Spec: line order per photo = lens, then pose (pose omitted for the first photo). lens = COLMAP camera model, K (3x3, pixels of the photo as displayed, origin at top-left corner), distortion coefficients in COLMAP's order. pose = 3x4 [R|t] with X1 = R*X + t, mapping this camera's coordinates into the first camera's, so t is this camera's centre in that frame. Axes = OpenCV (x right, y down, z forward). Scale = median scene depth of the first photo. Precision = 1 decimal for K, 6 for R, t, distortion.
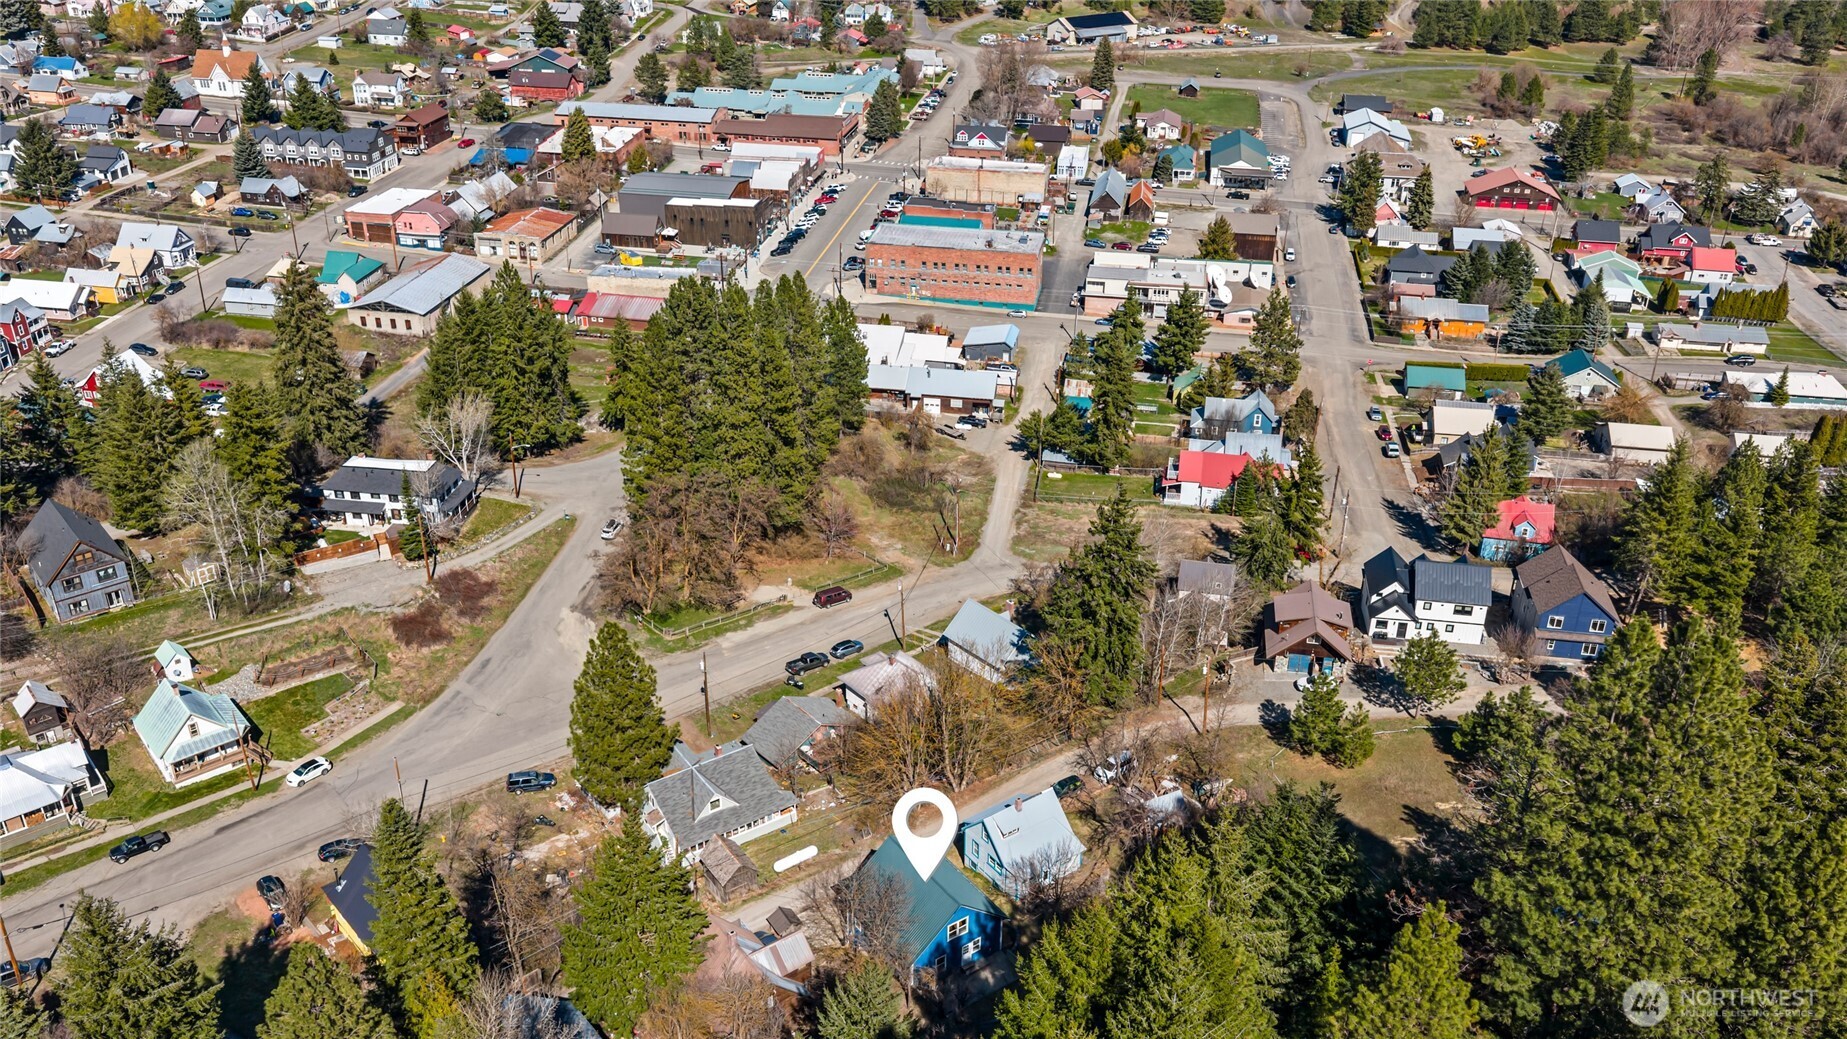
lens RADIAL K [[1467.6, 0, 923.5], [0, 1467.6, 519.5], [0, 0, 1]] dist [-0.004718, -0.000824]
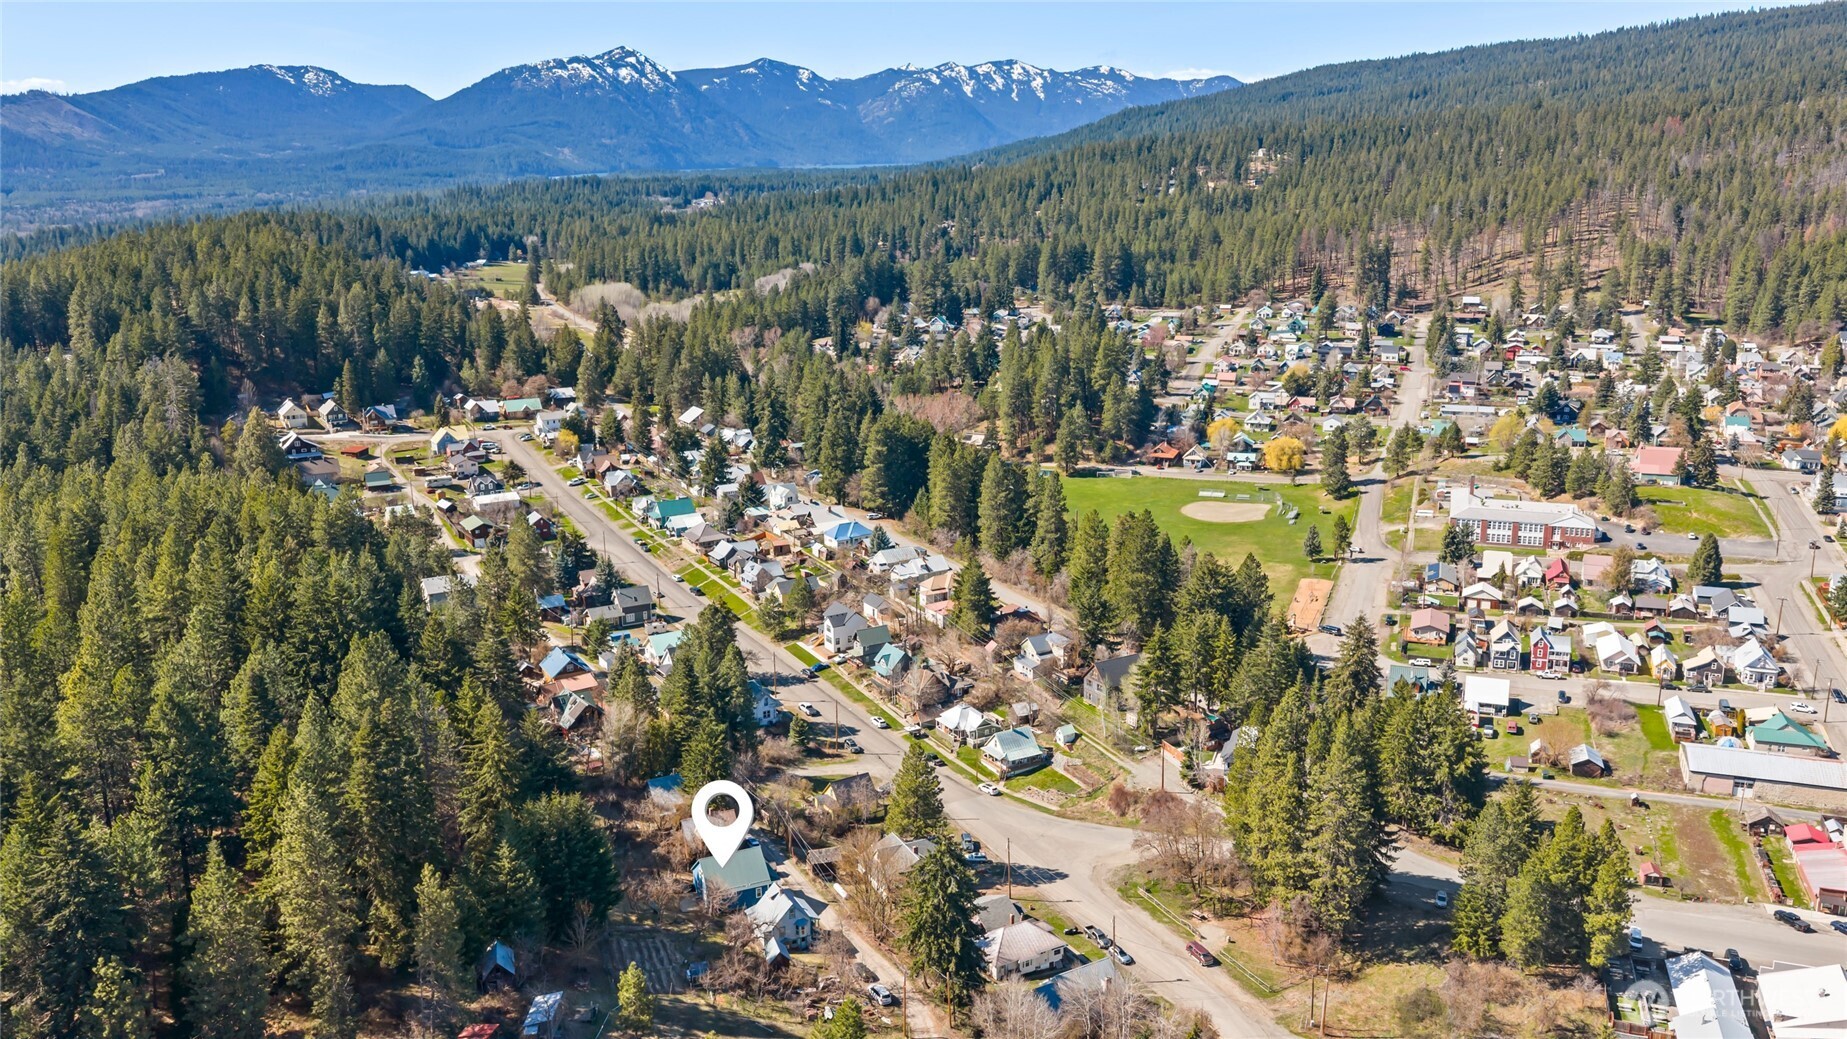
lens RADIAL K [[1501.0, 0, 923.5], [0, 1501.0, 519.5], [0, 0, 1]] dist [0.057033, -0.095931]
pose [[-0.165175, 0.222487, -0.960842, 0.761478], [-0.459660, 0.844580, 0.274585, -0.341231], [0.872600, 0.487015, -0.037236, 0.476485]]
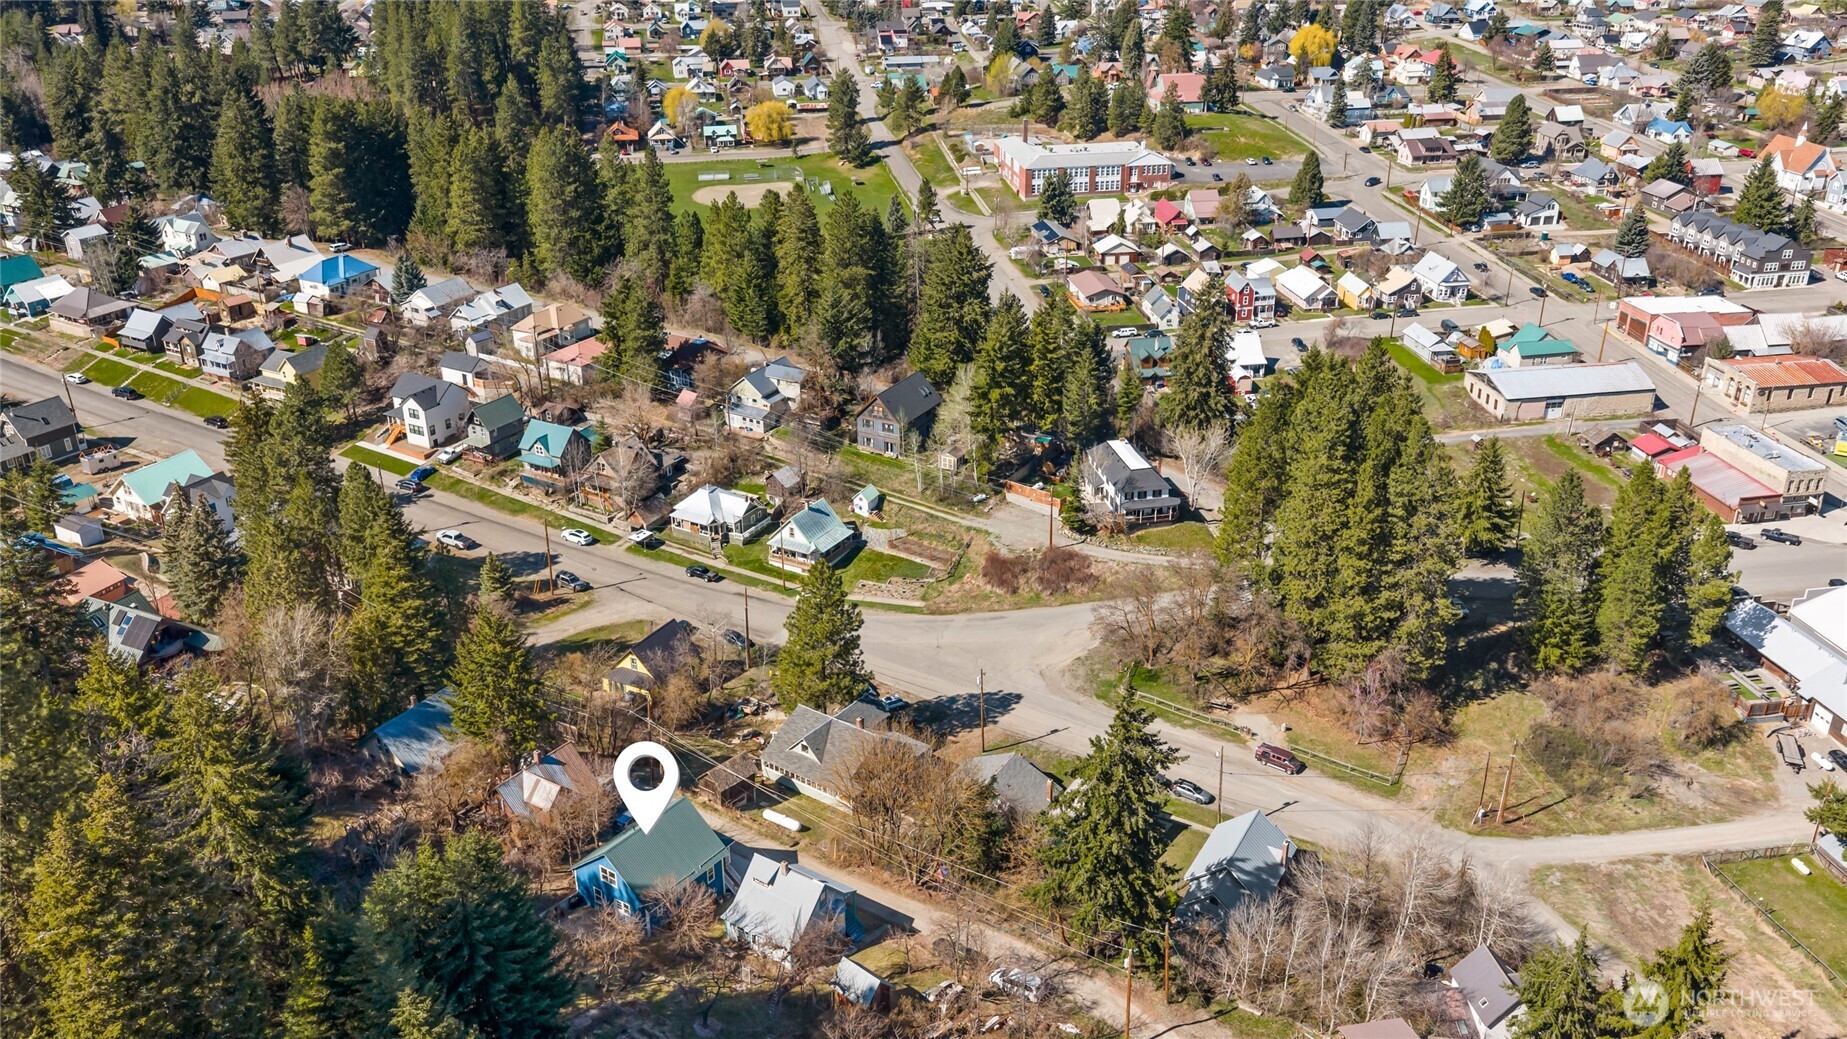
lens RADIAL K [[1501.0, 0, 923.5], [0, 1501.0, 519.5], [0, 0, 1]] dist [0.057033, -0.095931]
pose [[0.342138, 0.378675, -0.859969, 0.397950], [-0.432657, 0.875900, 0.213558, -0.116774], [0.834116, 0.299006, 0.463515, 0.257943]]
